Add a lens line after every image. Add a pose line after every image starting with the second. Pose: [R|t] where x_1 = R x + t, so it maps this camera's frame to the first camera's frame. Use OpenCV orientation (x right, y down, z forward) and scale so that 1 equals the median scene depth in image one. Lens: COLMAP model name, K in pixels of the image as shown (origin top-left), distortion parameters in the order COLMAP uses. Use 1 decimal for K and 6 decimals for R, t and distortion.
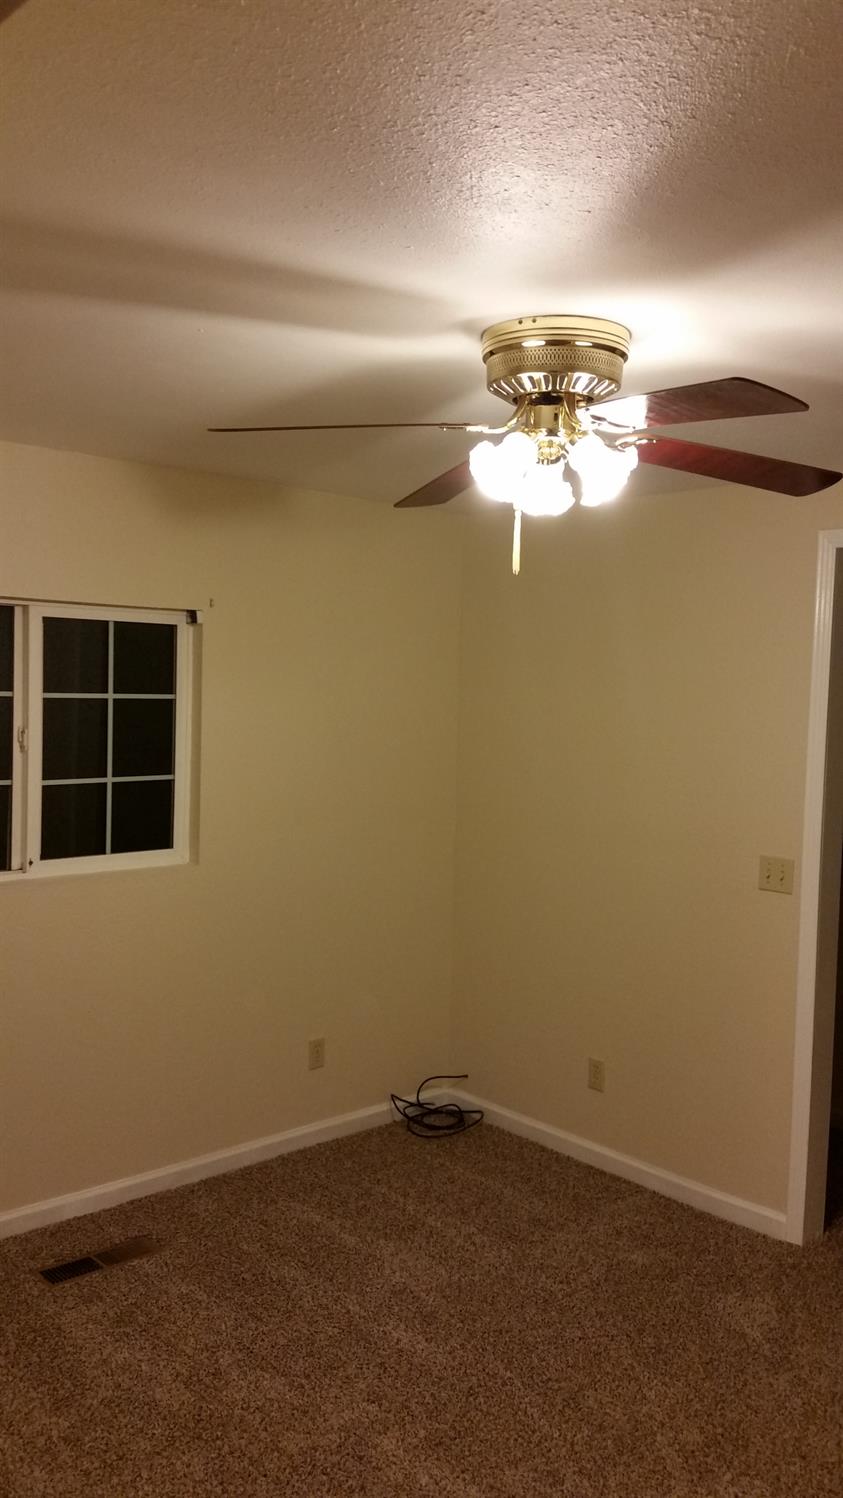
lens RADIAL K [[1166.9, 0, 419.6], [0, 1166.9, 747.4], [0, 0, 1]] dist [-0.040518, -0.011093]
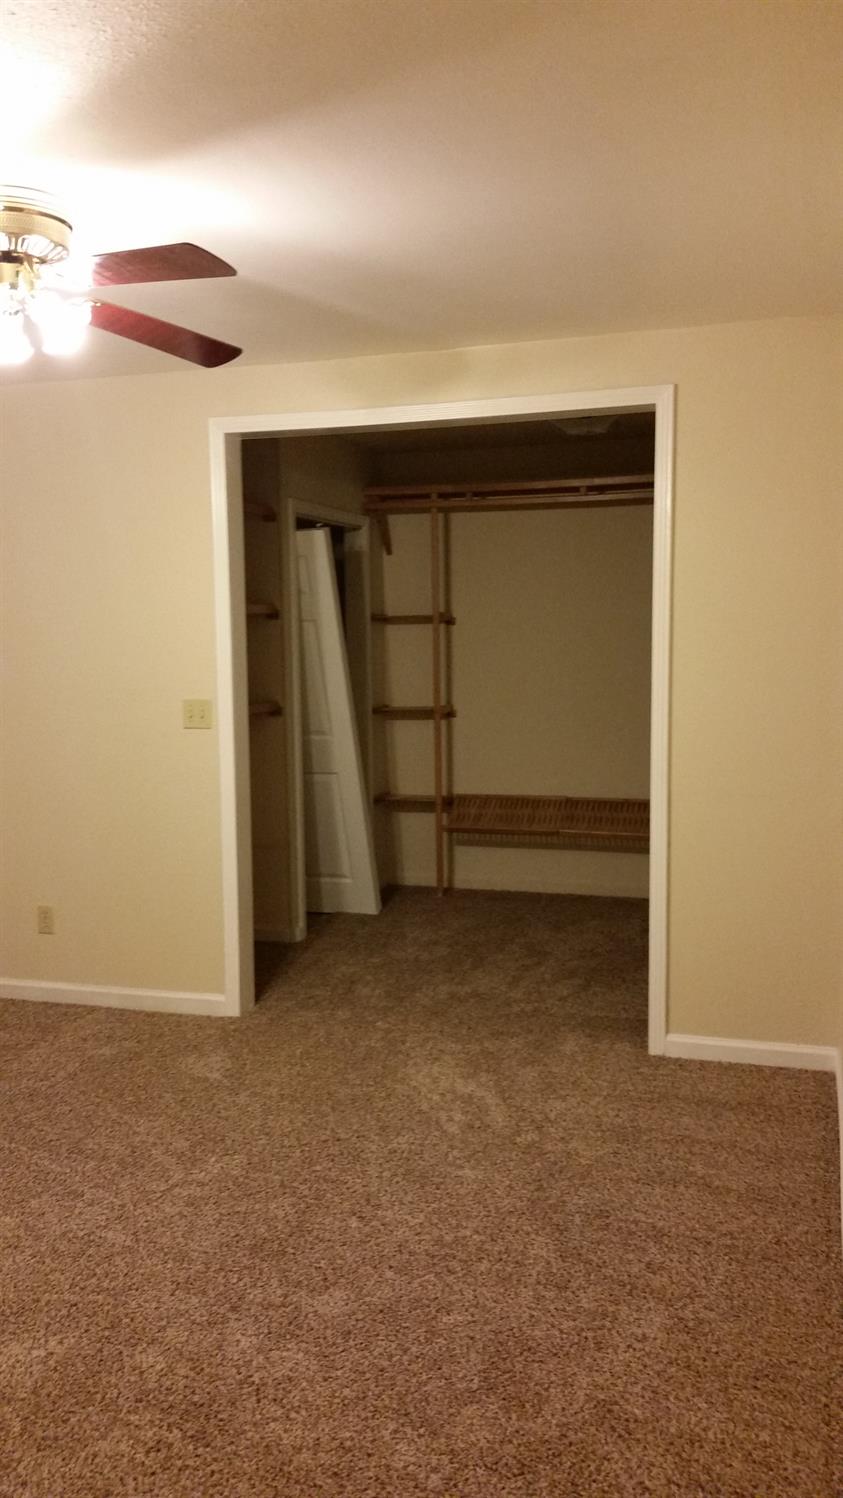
lens RADIAL K [[1166.9, 0, 419.6], [0, 1166.9, 747.4], [0, 0, 1]] dist [-0.040518, -0.011093]
pose [[0.858379, -0.080265, 0.506698, -0.116196], [0.056608, 0.996472, 0.061953, 0.102709], [-0.509883, -0.024496, 0.859895, -0.155826]]
